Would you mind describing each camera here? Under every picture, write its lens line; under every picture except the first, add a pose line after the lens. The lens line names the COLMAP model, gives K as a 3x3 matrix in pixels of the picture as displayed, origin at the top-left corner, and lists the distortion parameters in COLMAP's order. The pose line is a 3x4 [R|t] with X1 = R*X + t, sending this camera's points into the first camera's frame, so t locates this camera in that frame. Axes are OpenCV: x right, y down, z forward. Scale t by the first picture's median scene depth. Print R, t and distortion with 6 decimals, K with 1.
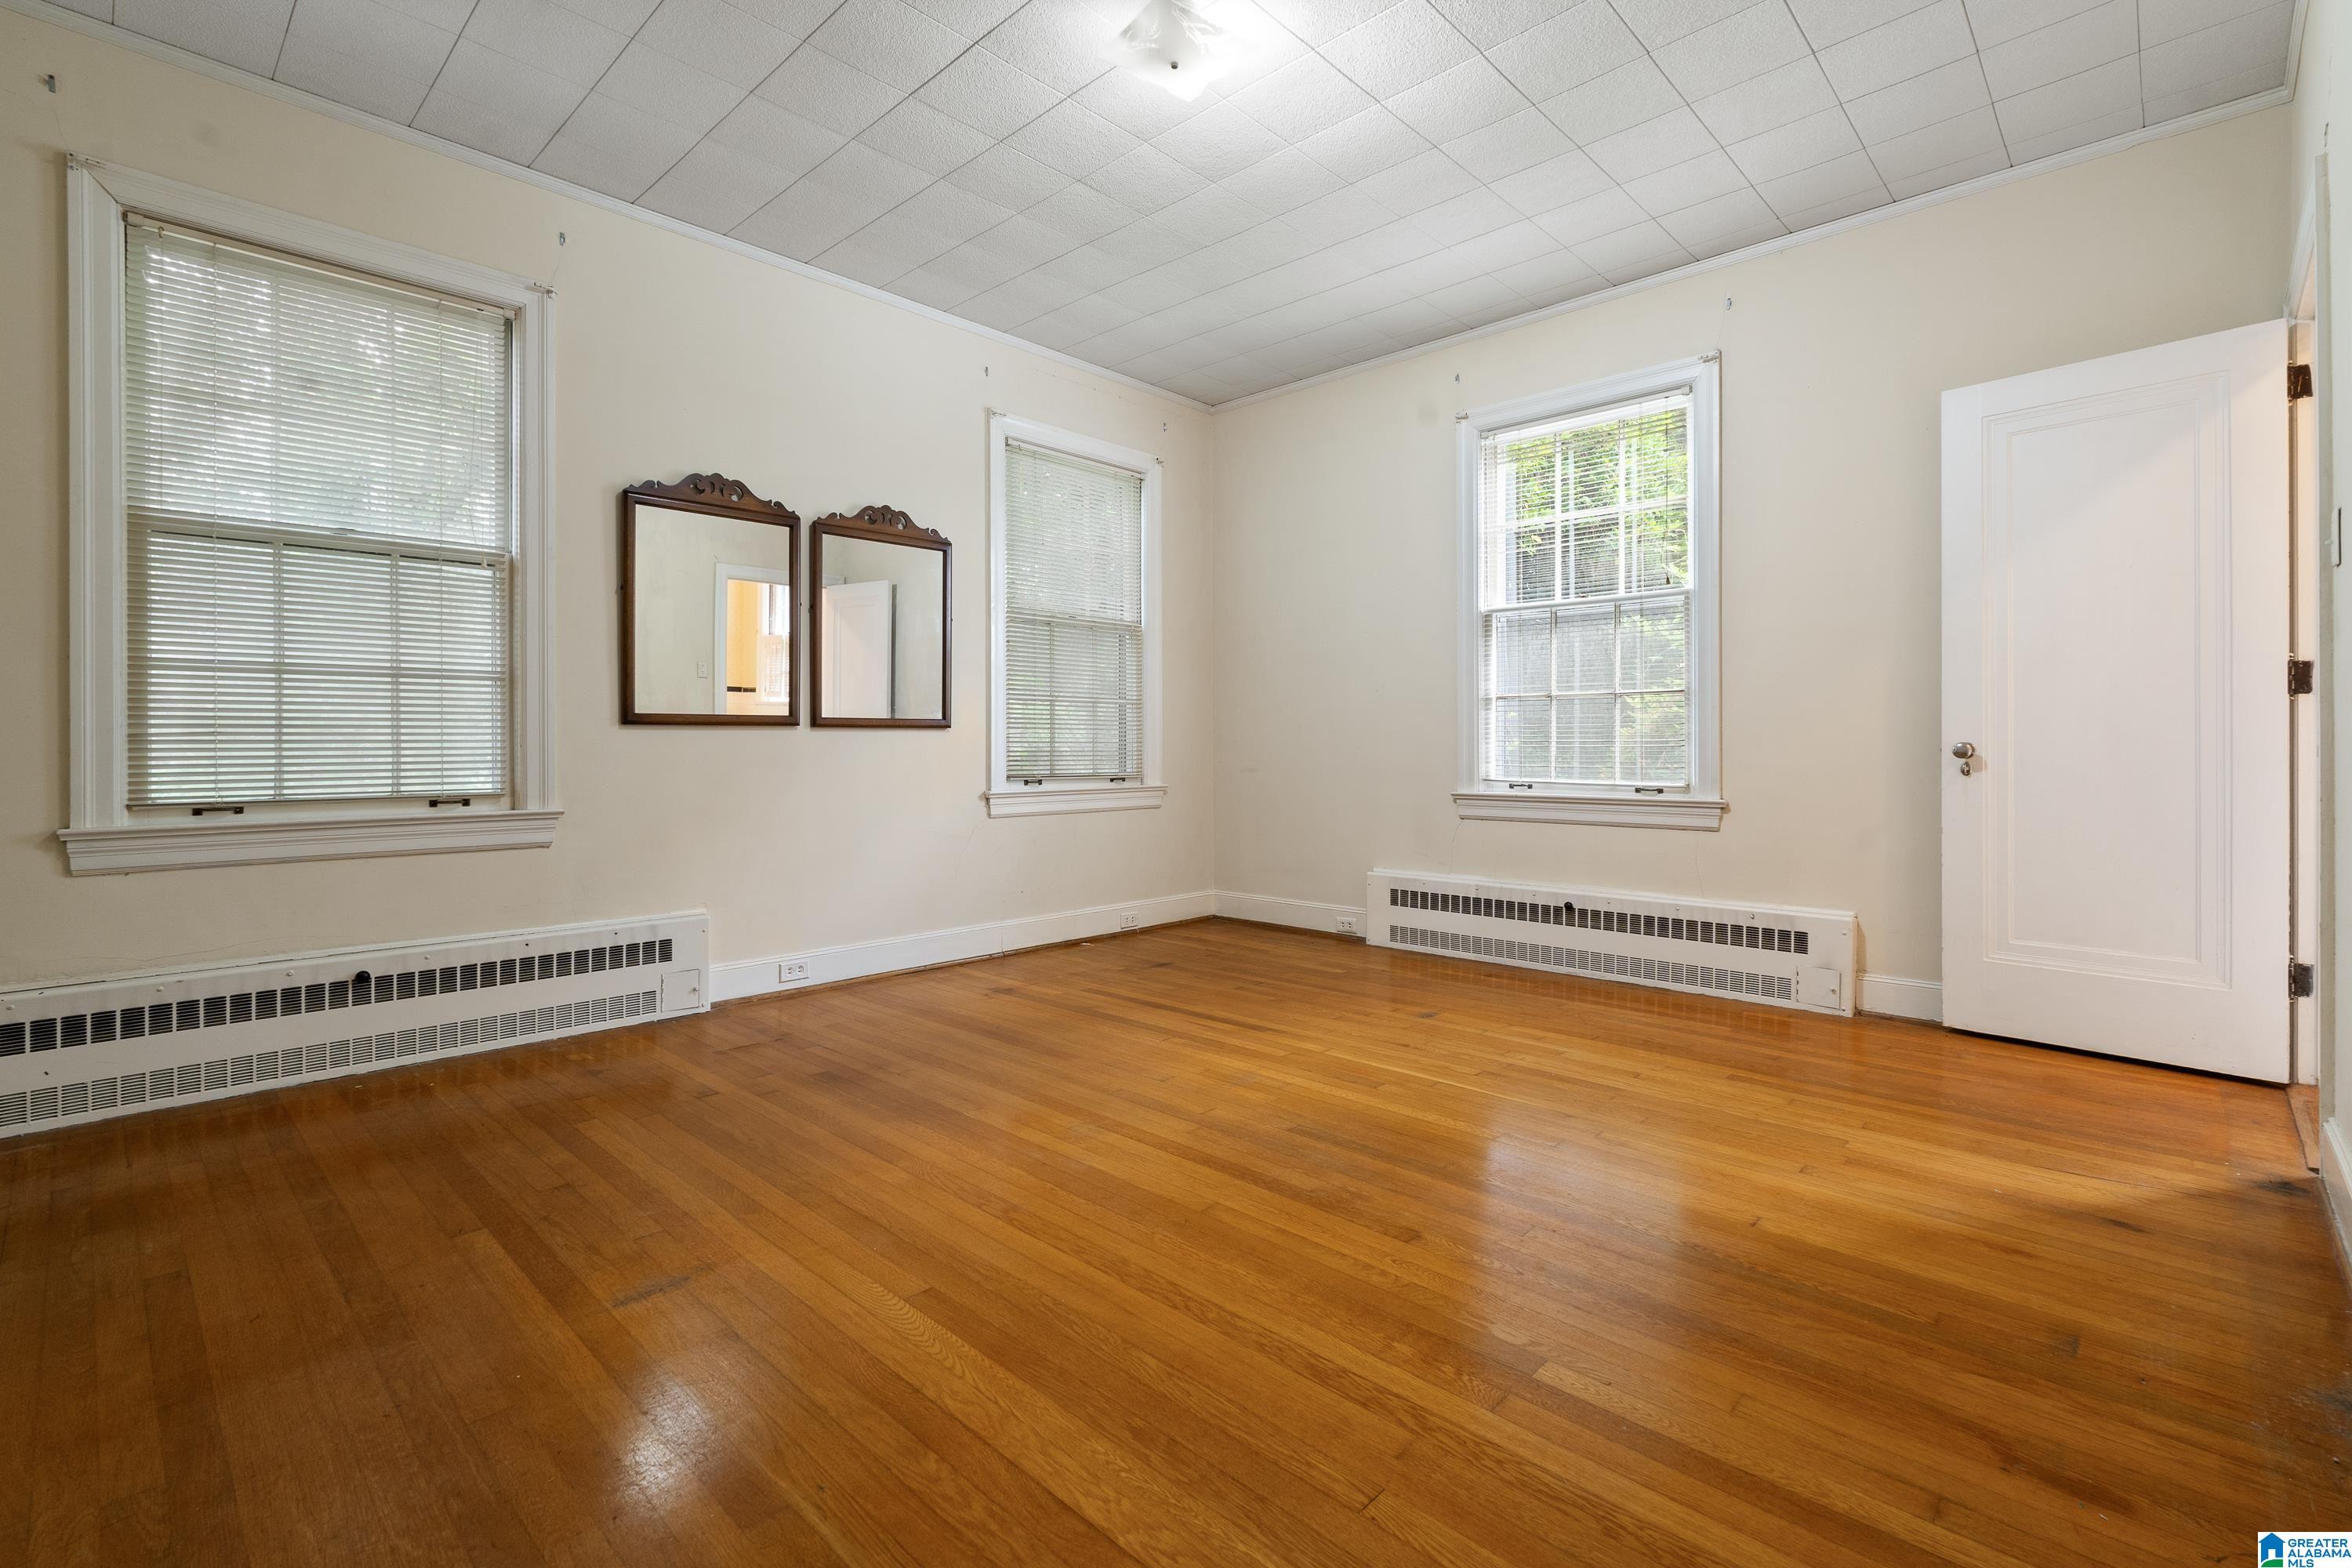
lens RADIAL K [[1052.0, 0, 1175.4], [0, 1052.0, 745.8], [0, 0, 1]] dist [-0.000845, -0.000173]
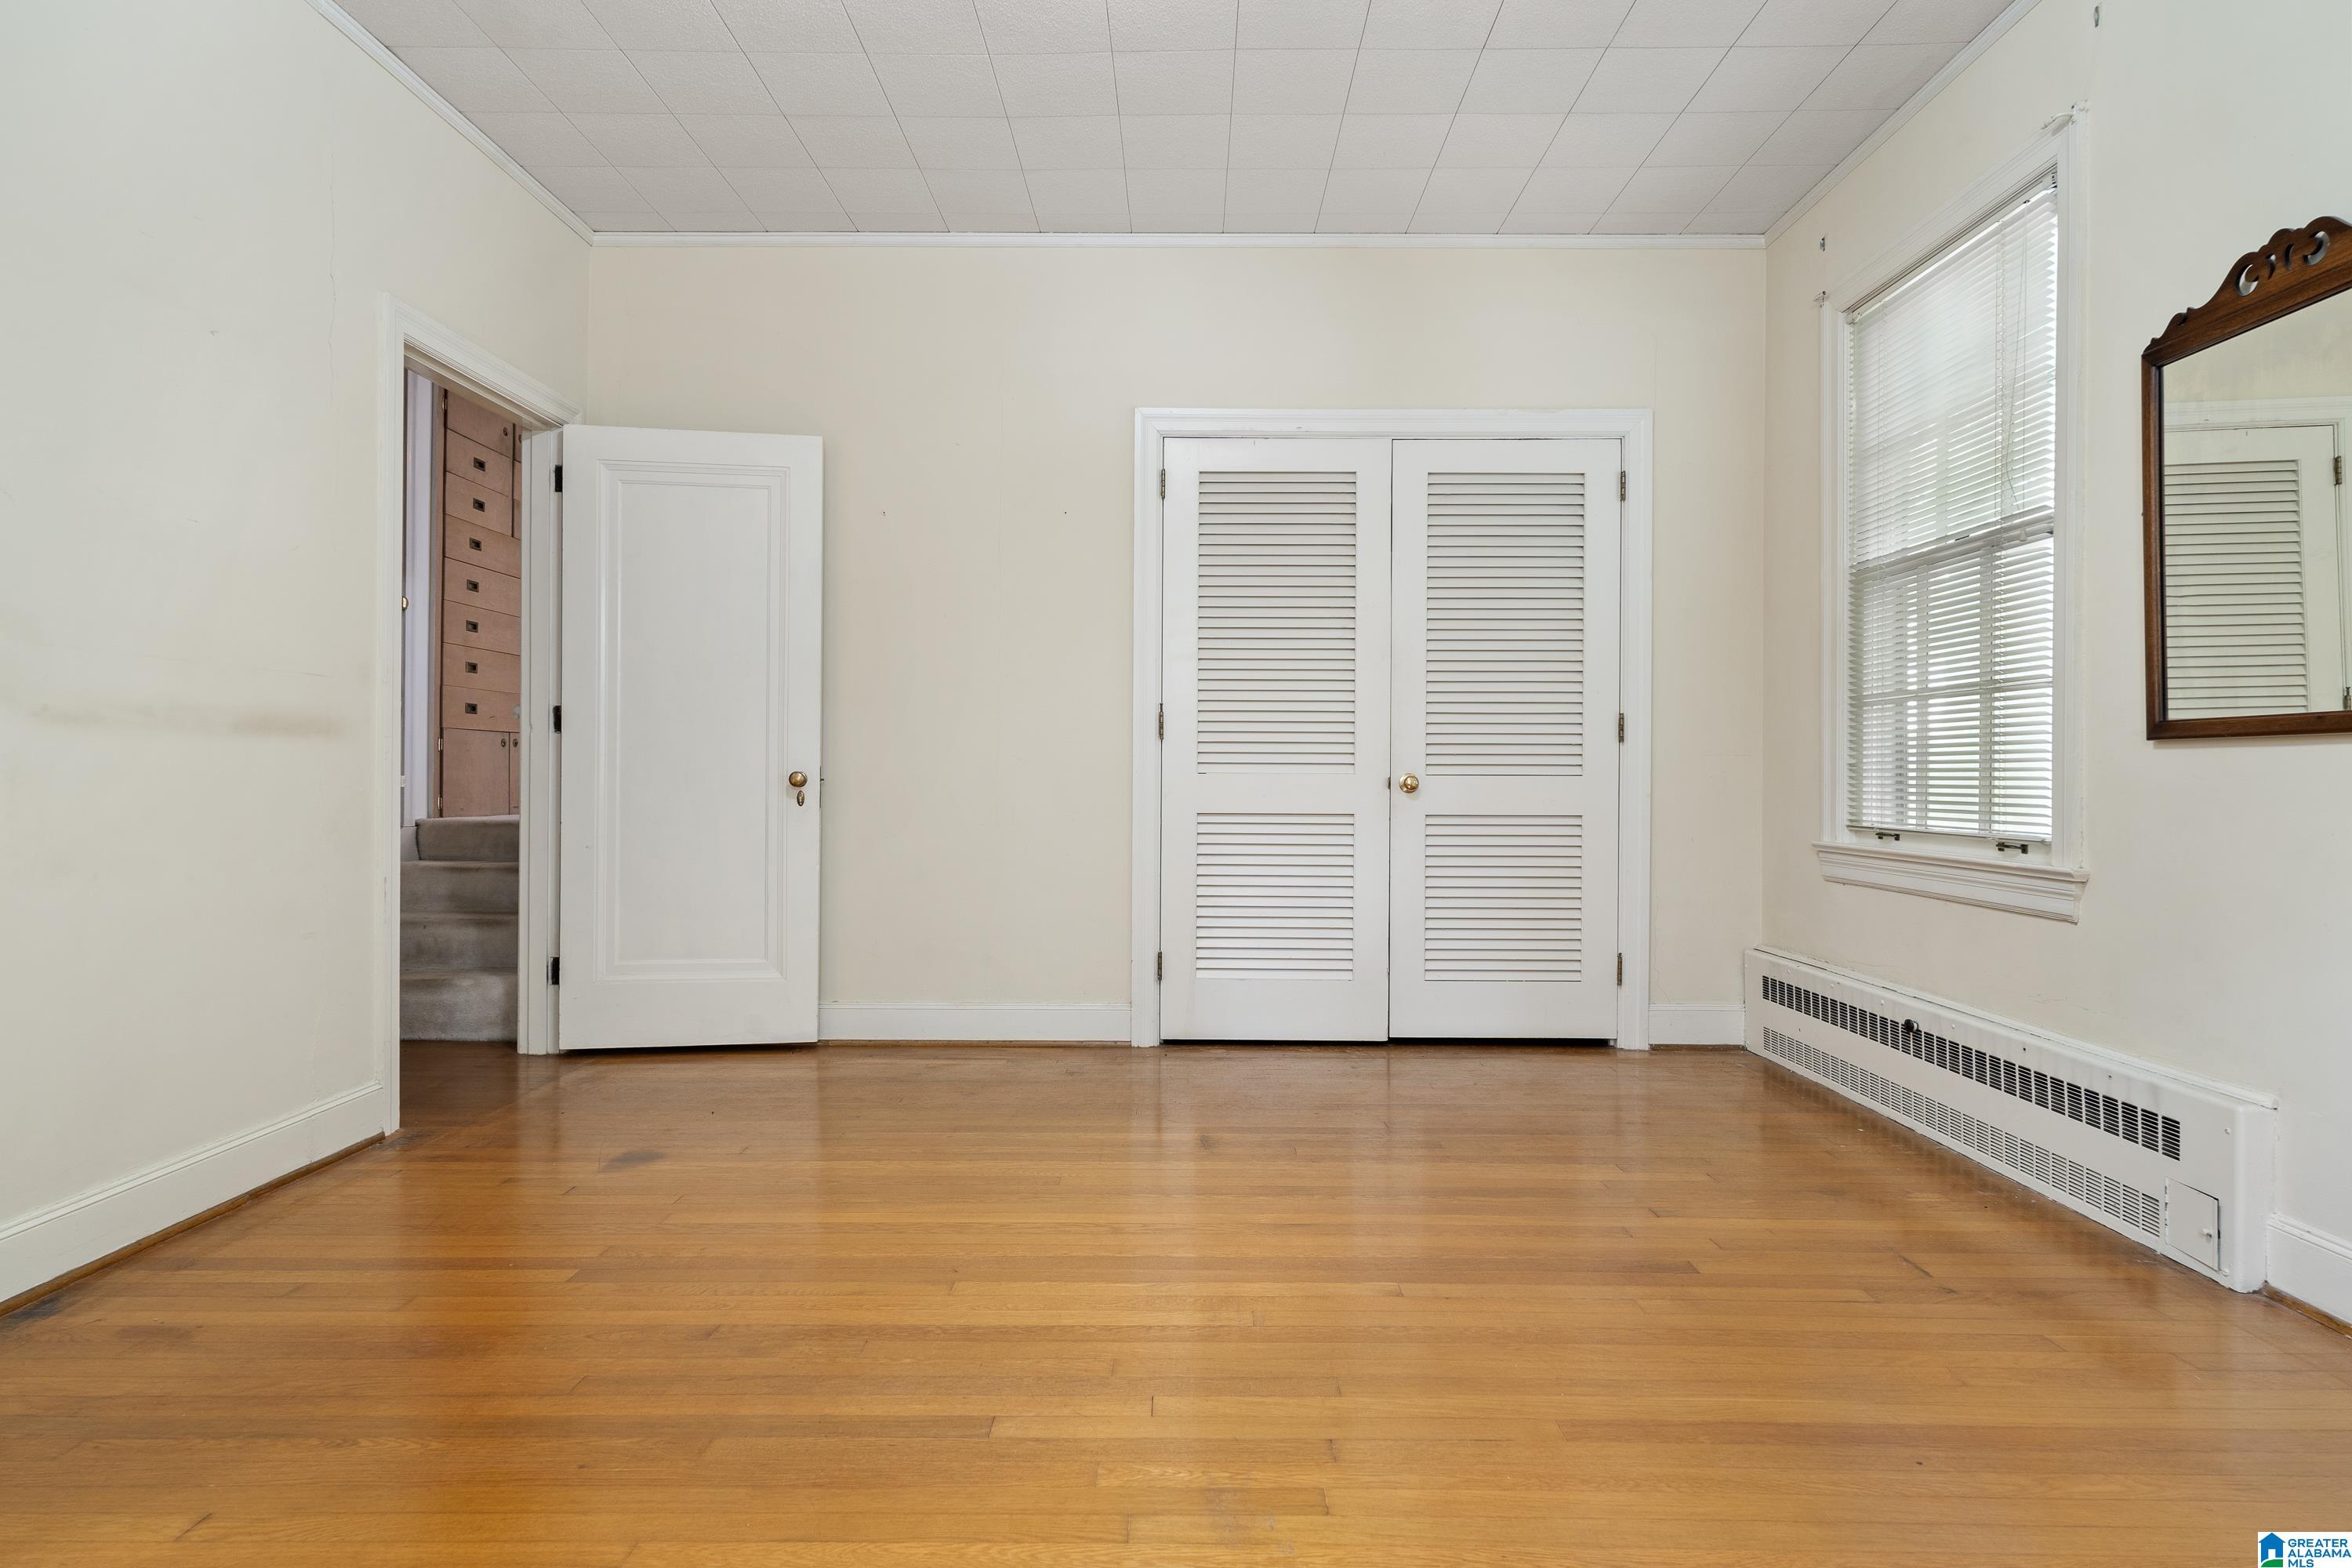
lens RADIAL K [[1235.1, 0, 1176.0], [0, 1235.1, 784.0], [0, 0, 1]] dist [0.000137, 0.001006]
pose [[-0.728736, 0.005177, -0.684775, 0.426772], [-0.001975, 0.999951, 0.009662, -0.001493], [0.684792, 0.008393, -0.728691, 1.319654]]
